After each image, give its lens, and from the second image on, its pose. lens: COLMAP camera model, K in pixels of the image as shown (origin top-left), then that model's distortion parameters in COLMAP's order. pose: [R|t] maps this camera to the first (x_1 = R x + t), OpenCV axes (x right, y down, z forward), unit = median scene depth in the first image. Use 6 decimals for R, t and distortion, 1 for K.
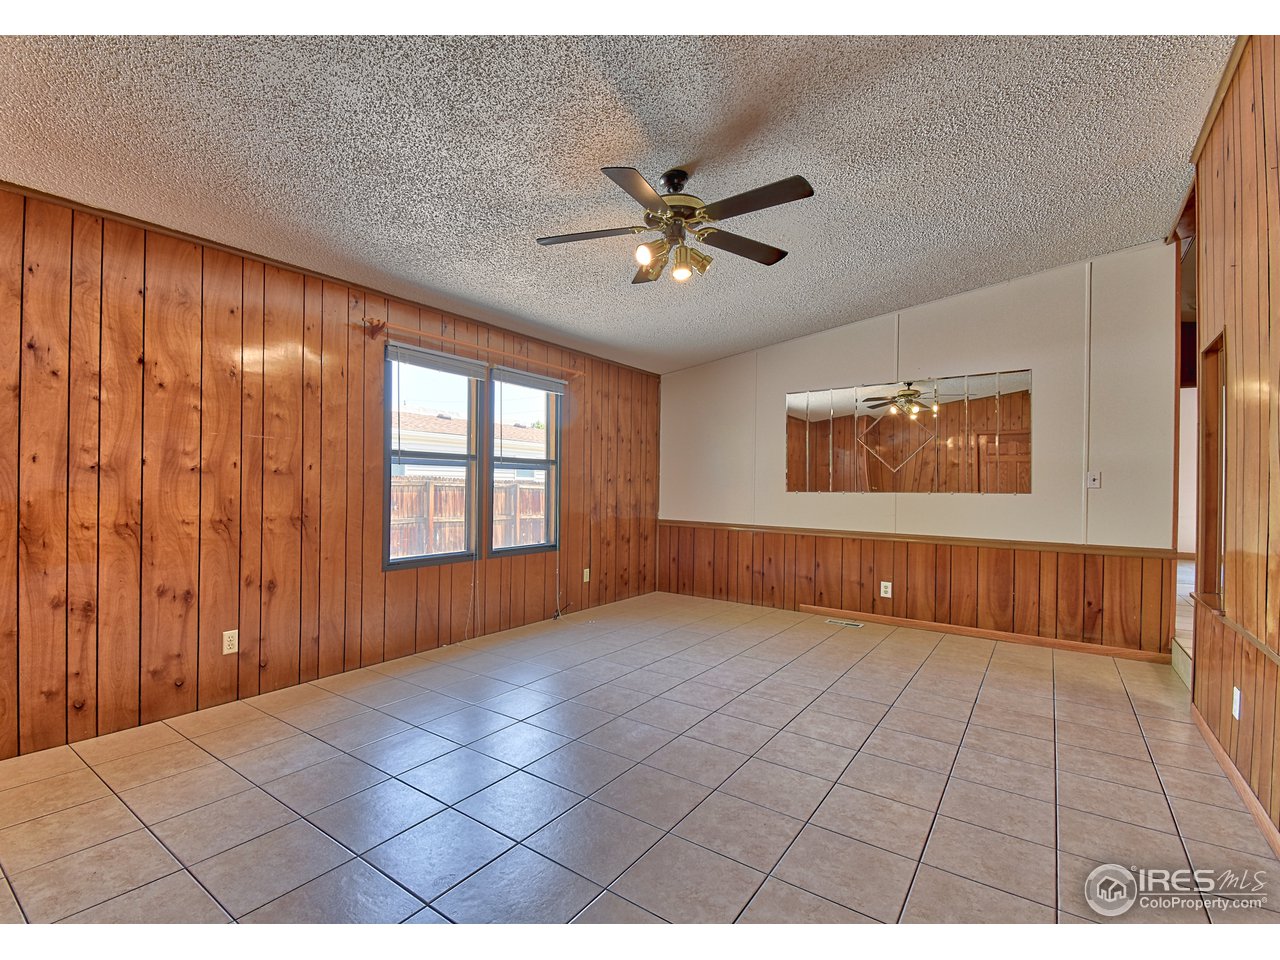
lens RADIAL K [[595.8, 0, 612.8], [0, 595.8, 481.2], [0, 0, 1]] dist [0.013859, -0.003169]
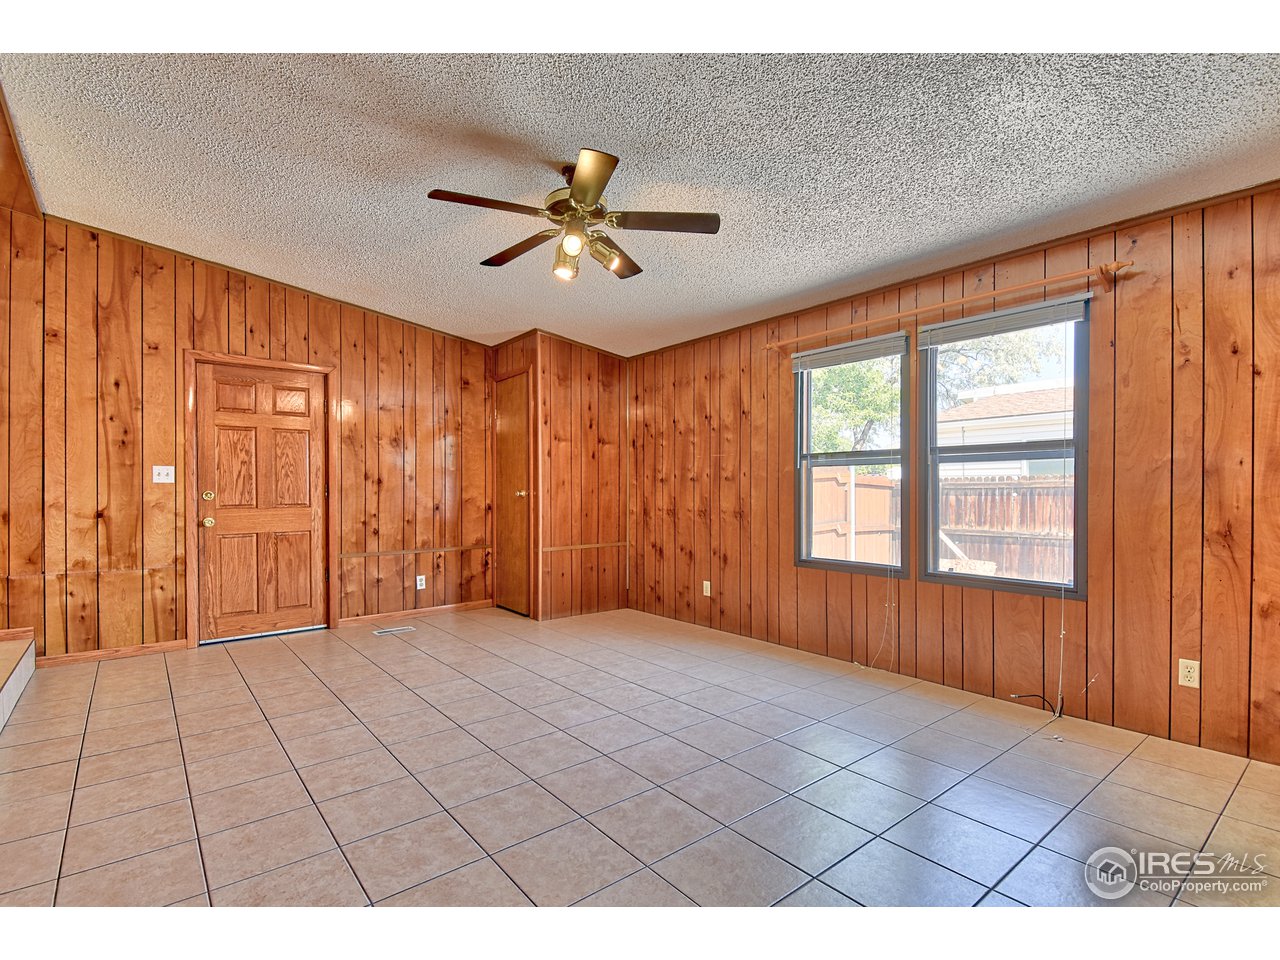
lens RADIAL K [[615.3, 0, 627.6], [0, 615.3, 495.7], [0, 0, 1]] dist [0.001283, -0.004206]
pose [[-0.271093, -0.001266, -0.962552, 0.881707], [0.004444, 0.999987, -0.002567, 0.026563], [0.962543, -0.004973, -0.271083, 1.133085]]
